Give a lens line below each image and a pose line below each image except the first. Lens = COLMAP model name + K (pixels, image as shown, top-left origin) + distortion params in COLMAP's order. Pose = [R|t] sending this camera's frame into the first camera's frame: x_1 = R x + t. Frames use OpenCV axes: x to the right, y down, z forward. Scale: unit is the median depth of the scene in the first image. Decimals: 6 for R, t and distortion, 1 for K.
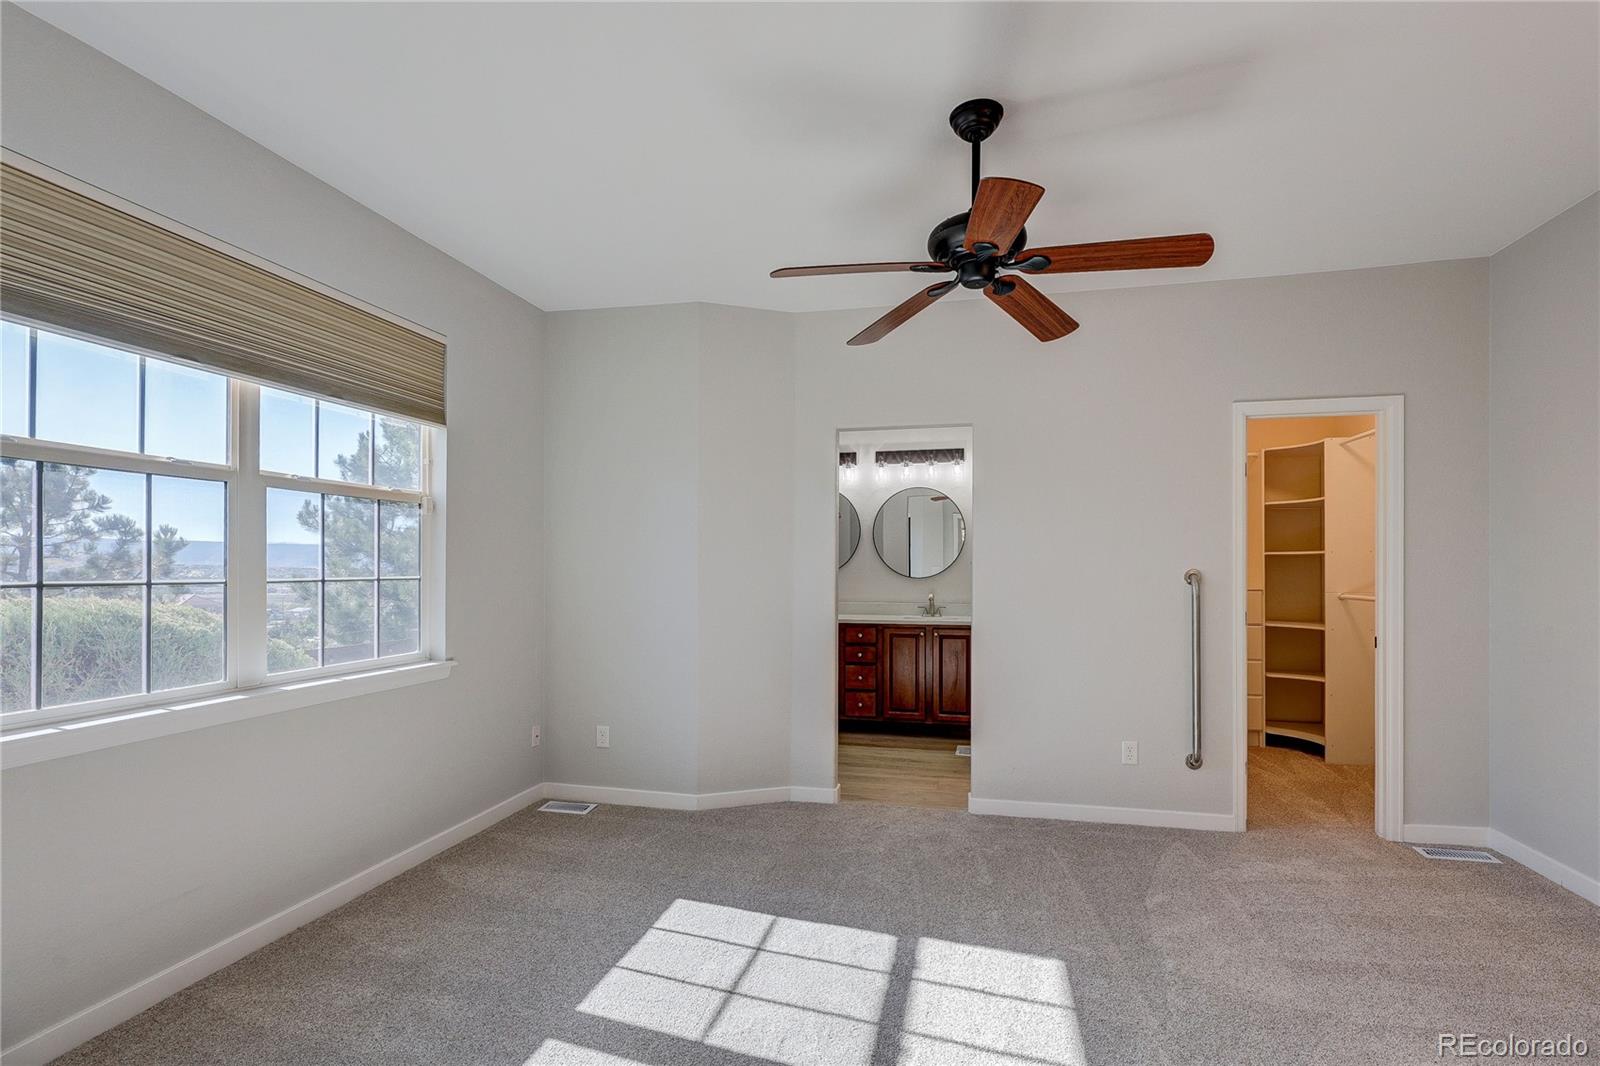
lens RADIAL K [[745.9, 0, 803.2], [0, 745.9, 550.6], [0, 0, 1]] dist [0.001676, 0.000219]
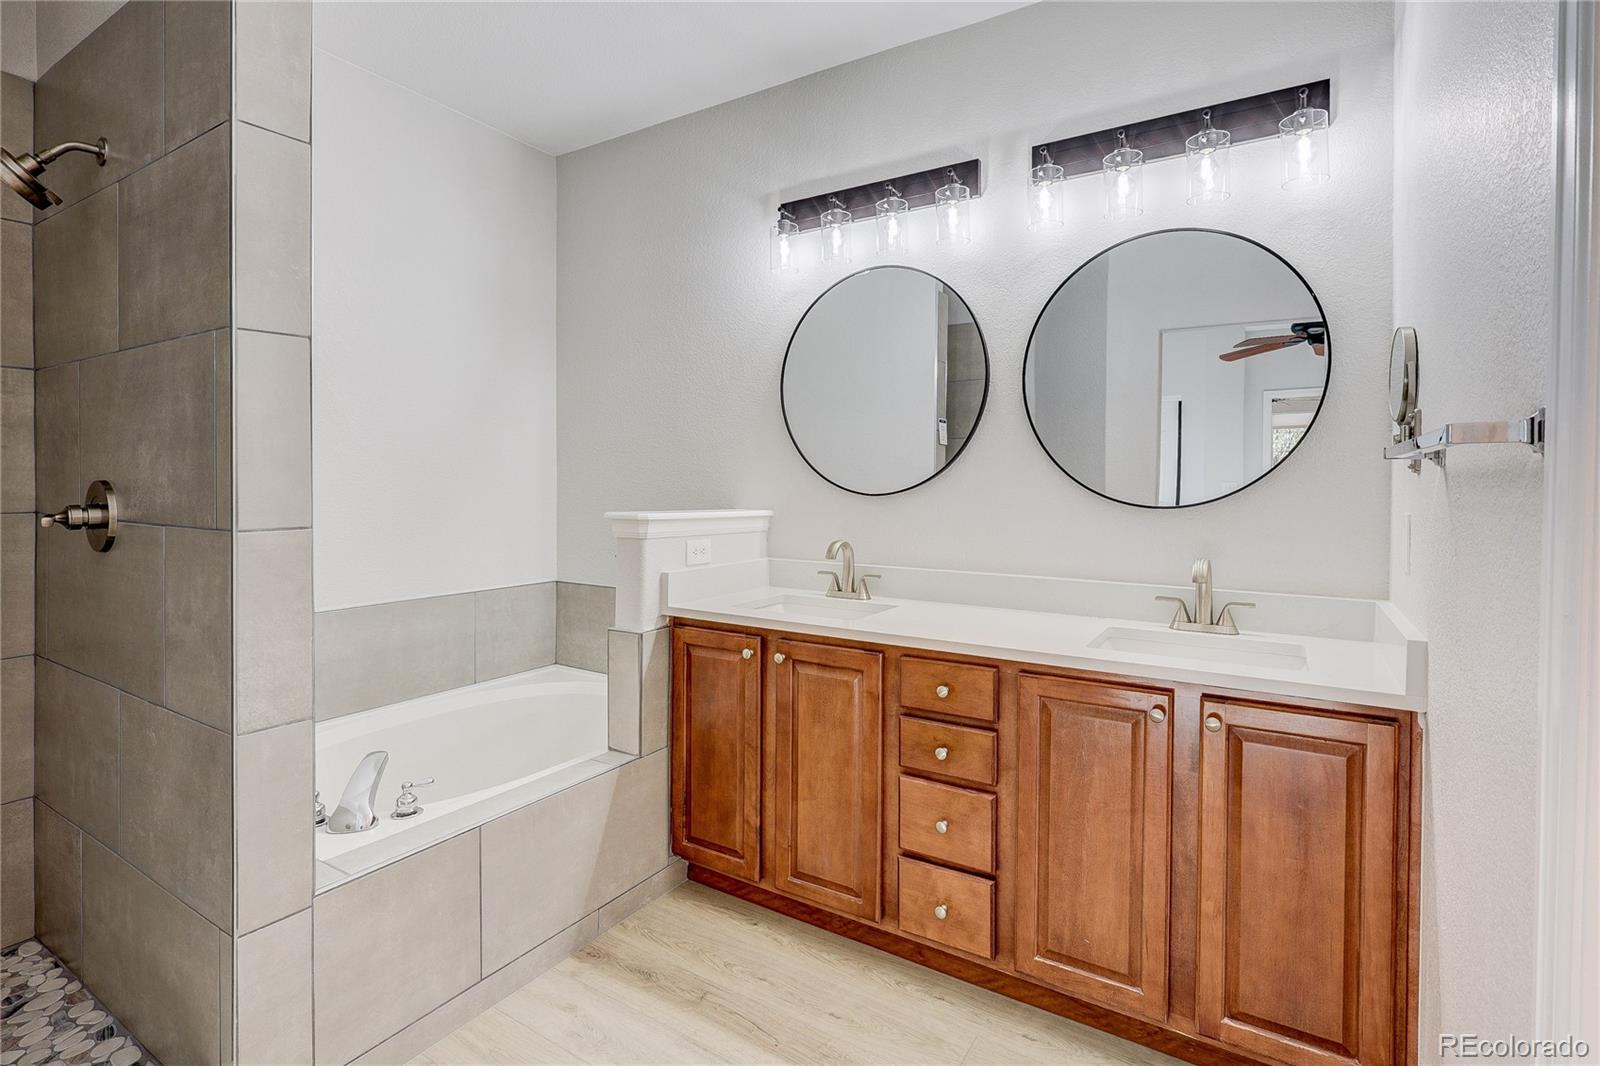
lens RADIAL K [[796.7, 0, 790.9], [0, 796.7, 481.0], [0, 0, 1]] dist [-0.001180, -0.000179]
pose [[0.944618, 0.001727, -0.328167, 0.207769], [0.005922, 0.999734, 0.022307, 0.030285], [0.328118, -0.023015, 0.944356, 1.100936]]
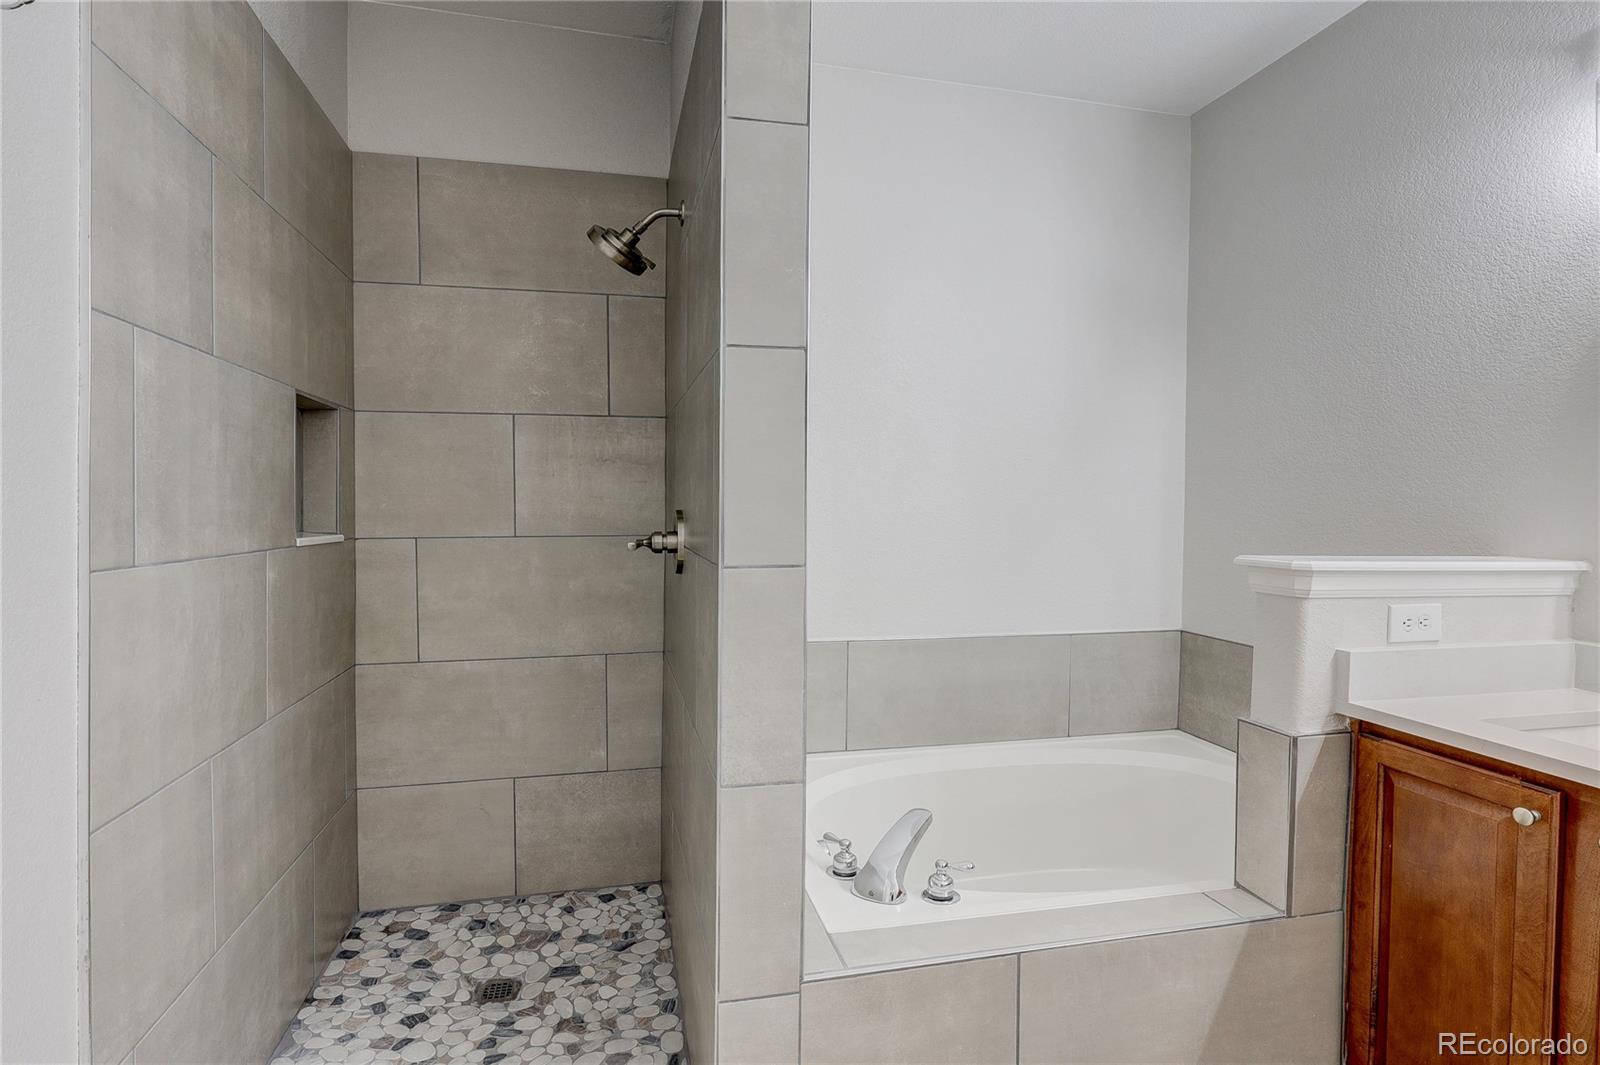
lens RADIAL K [[649.1, 0, 798.5], [0, 649.1, 518.2], [0, 0, 1]] dist [-0.002005, 0.000178]
pose [[0.345485, 0.024154, -0.938113, 0.116540], [0.016446, 0.999359, 0.031788, 0.031120], [0.938280, -0.026410, 0.344867, 1.297529]]
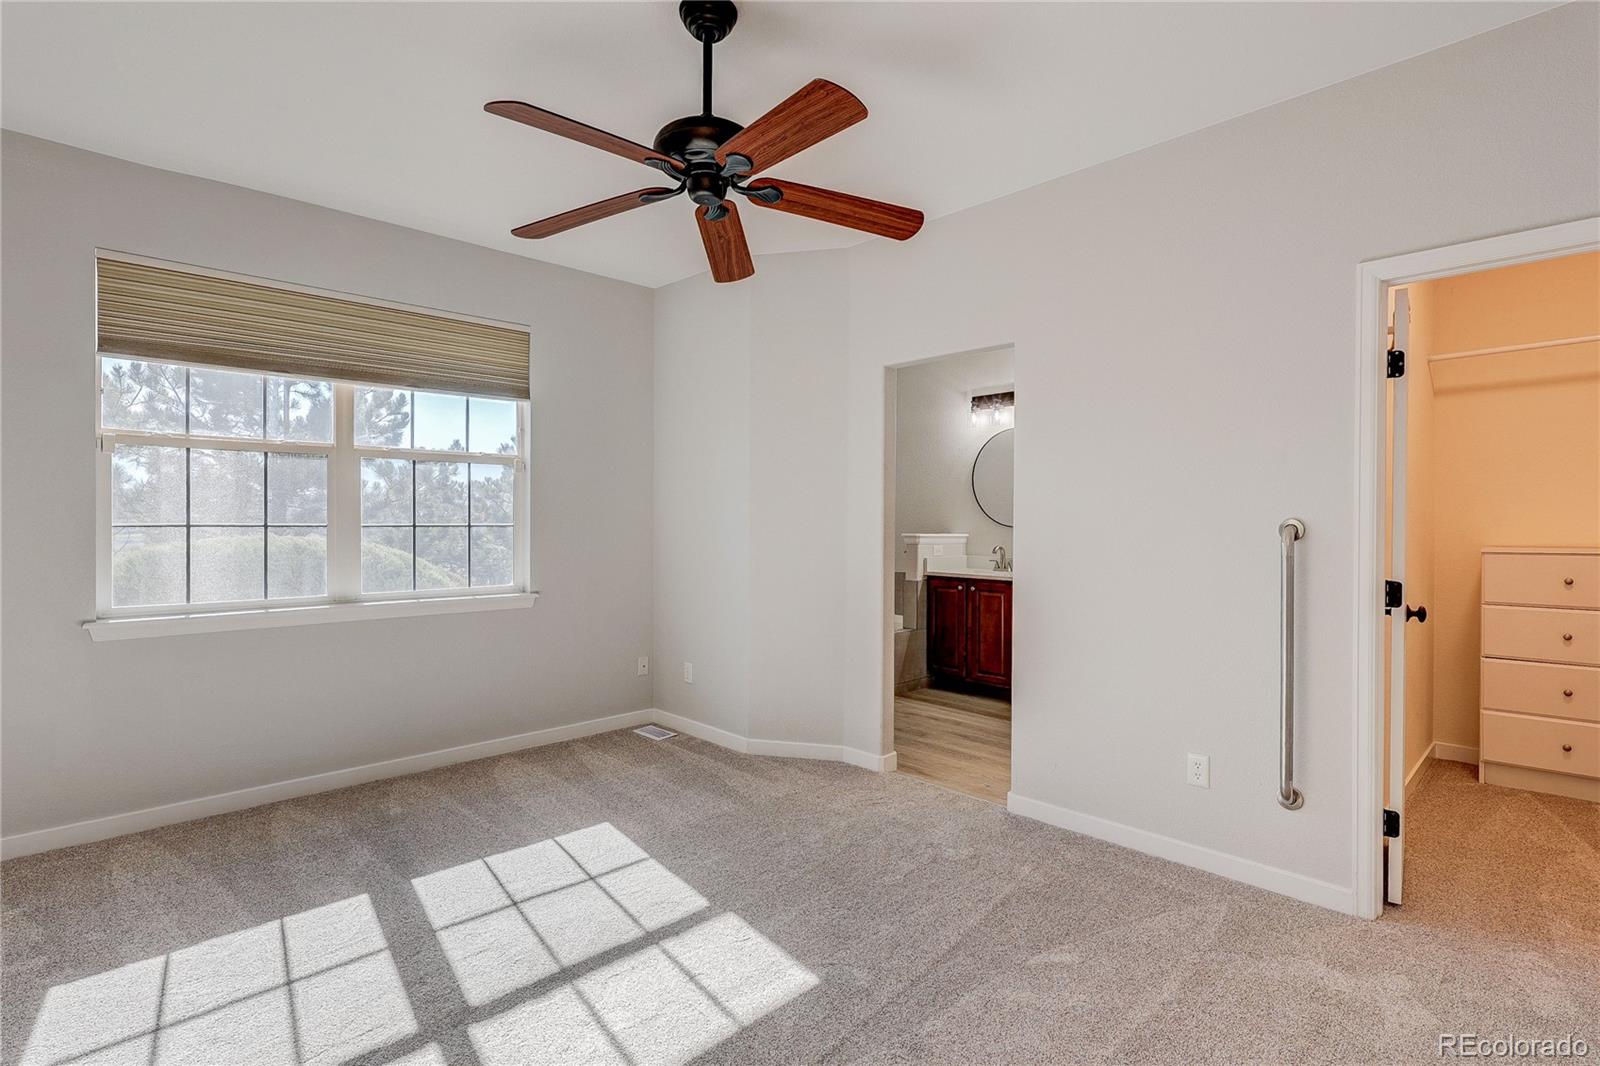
lens RADIAL K [[757.0, 0, 799.4], [0, 757.0, 514.5], [0, 0, 1]] dist [-0.000838, 0.000216]
pose [[0.847911, -0.002995, -0.530130, 0.517076], [0.010640, 0.999879, 0.011369, 0.008751], [0.530032, -0.015281, 0.847840, 0.176700]]
